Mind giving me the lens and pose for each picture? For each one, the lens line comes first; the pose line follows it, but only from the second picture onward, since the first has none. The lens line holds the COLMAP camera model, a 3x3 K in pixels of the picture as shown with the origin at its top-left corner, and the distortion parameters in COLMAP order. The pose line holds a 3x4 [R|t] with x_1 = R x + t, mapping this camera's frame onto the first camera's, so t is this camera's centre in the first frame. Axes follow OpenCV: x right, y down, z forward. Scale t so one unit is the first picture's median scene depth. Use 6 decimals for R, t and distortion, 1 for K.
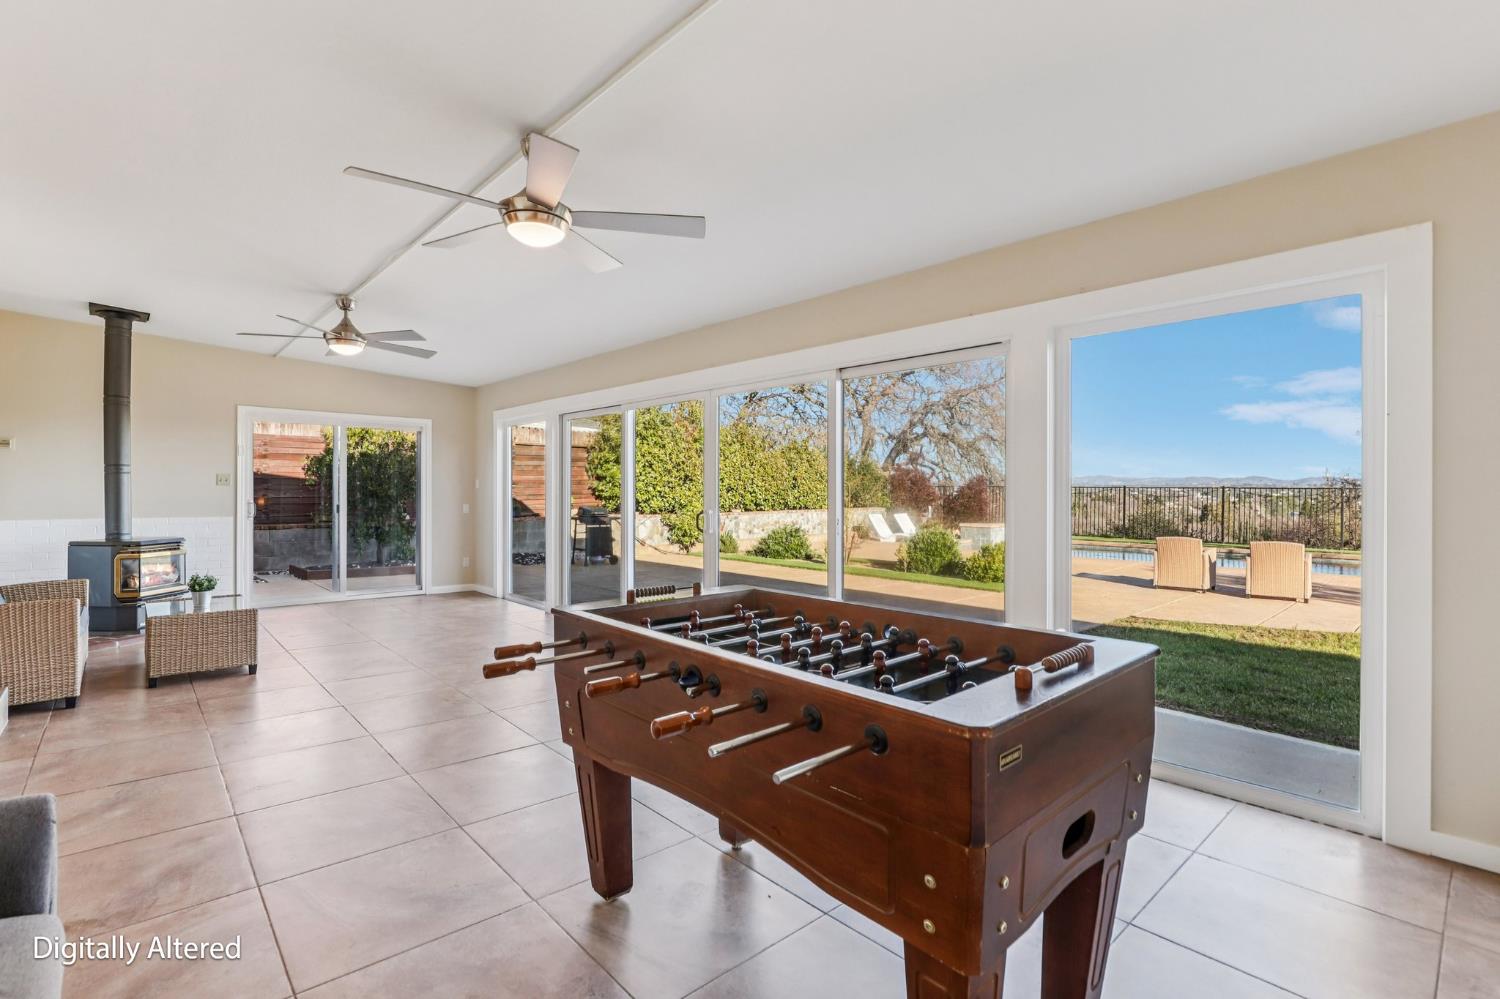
lens RADIAL K [[694.8, 0, 744.3], [0, 694.8, 487.3], [0, 0, 1]] dist [-0.019519, 0.003838]
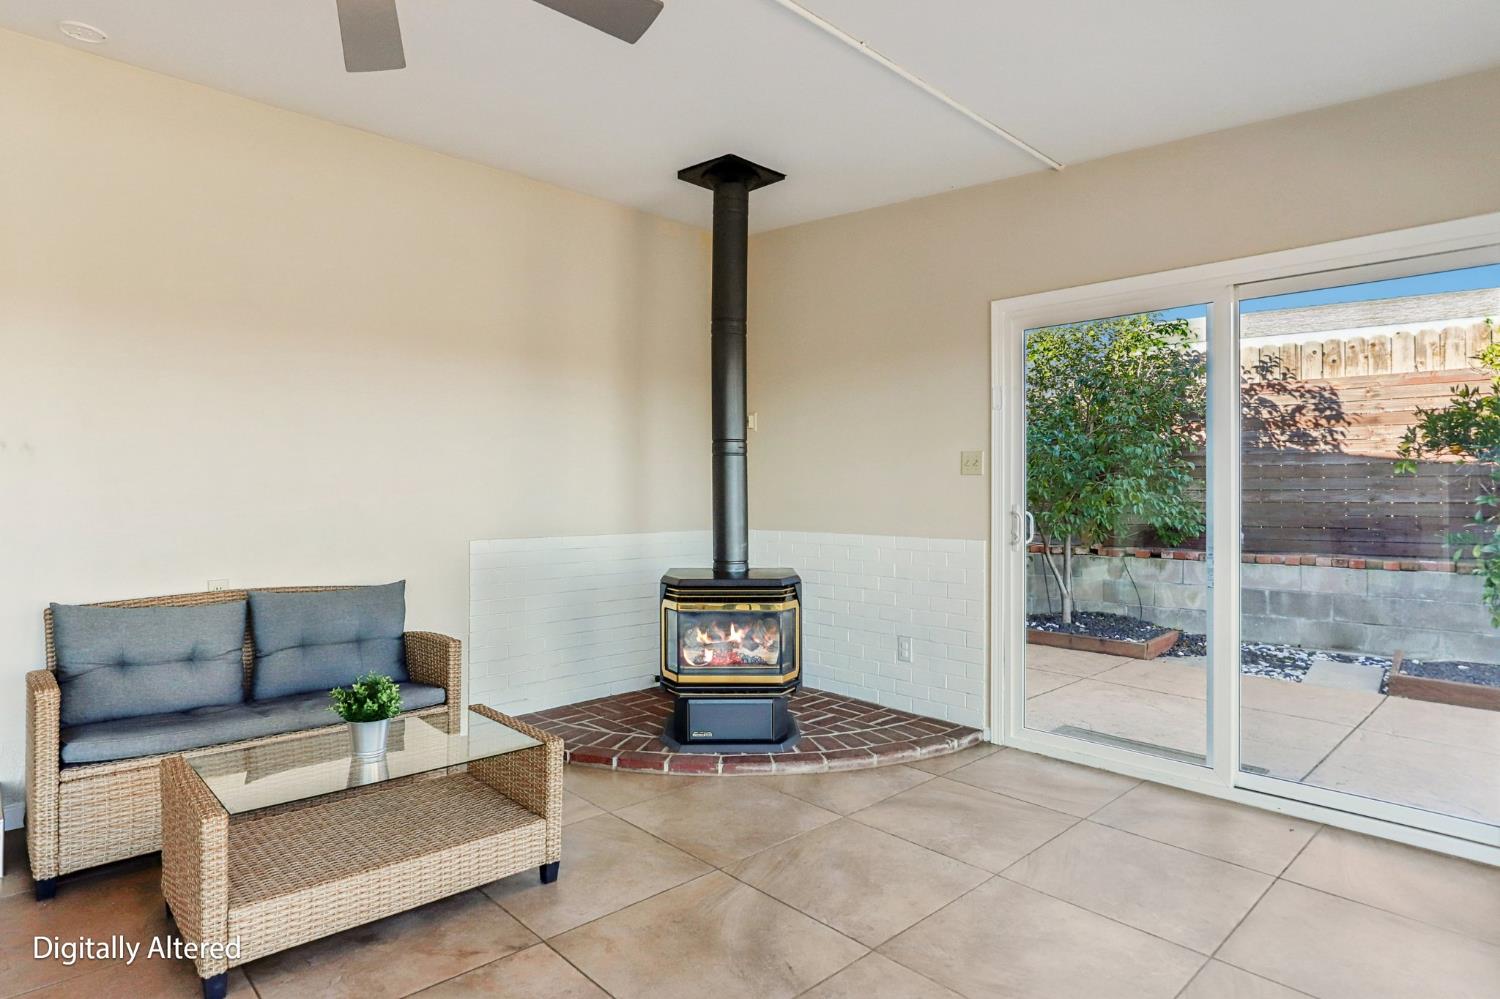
lens RADIAL K [[833.7, 0, 754.5], [0, 833.7, 493.6], [0, 0, 1]] dist [-0.013805, 0.000920]
pose [[0.039175, -0.001127, -0.999232, -0.185551], [0.004427, 0.999990, -0.000955, 0.010096], [0.999223, -0.004386, 0.039180, 0.829806]]
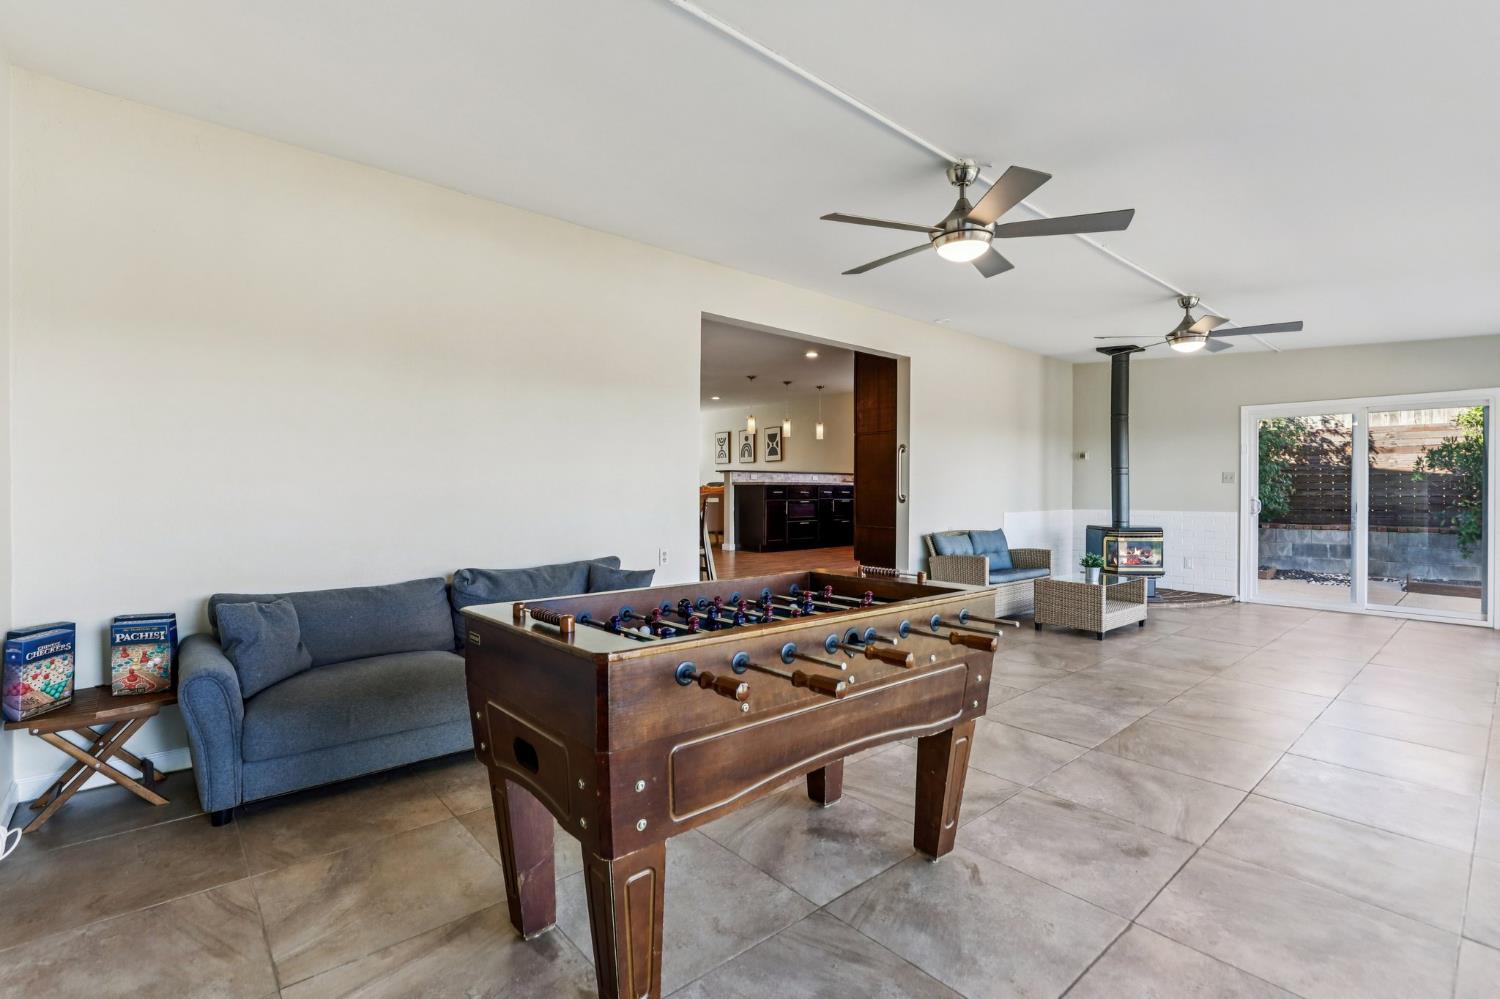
lens RADIAL K [[694.8, 0, 747.6], [0, 694.8, 500.9], [0, 0, 1]] dist [-0.019519, 0.003838]
pose [[-0.008233, 0.012339, -0.999890, 0.321321], [0.006276, 0.999905, 0.012288, 0.007182], [0.999946, -0.006174, -0.008309, 0.261590]]
